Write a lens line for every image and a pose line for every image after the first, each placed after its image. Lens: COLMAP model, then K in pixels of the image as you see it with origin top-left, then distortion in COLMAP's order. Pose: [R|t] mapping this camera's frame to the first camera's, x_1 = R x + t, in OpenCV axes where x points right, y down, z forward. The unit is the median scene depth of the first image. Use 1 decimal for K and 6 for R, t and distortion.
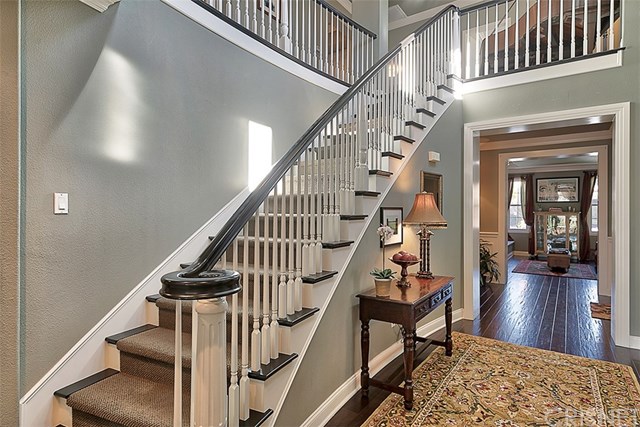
lens RADIAL K [[348.6, 0, 320.6], [0, 348.6, 214.1], [0, 0, 1]] dist [-0.001274, 0.000270]
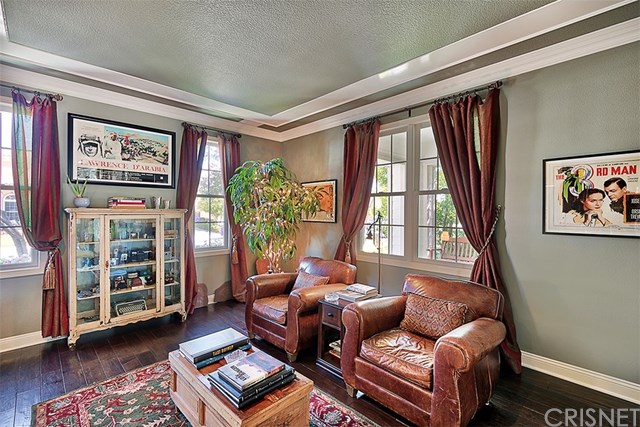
lens RADIAL K [[284.1, 0, 320.7], [0, 284.1, 213.4], [0, 0, 1]] dist [0.001766, 0.000173]
pose [[0.159652, -0.004829, 0.987162, 0.376372], [0.002109, 0.999987, 0.004551, -0.002389], [-0.987171, 0.001355, 0.159660, 0.704334]]
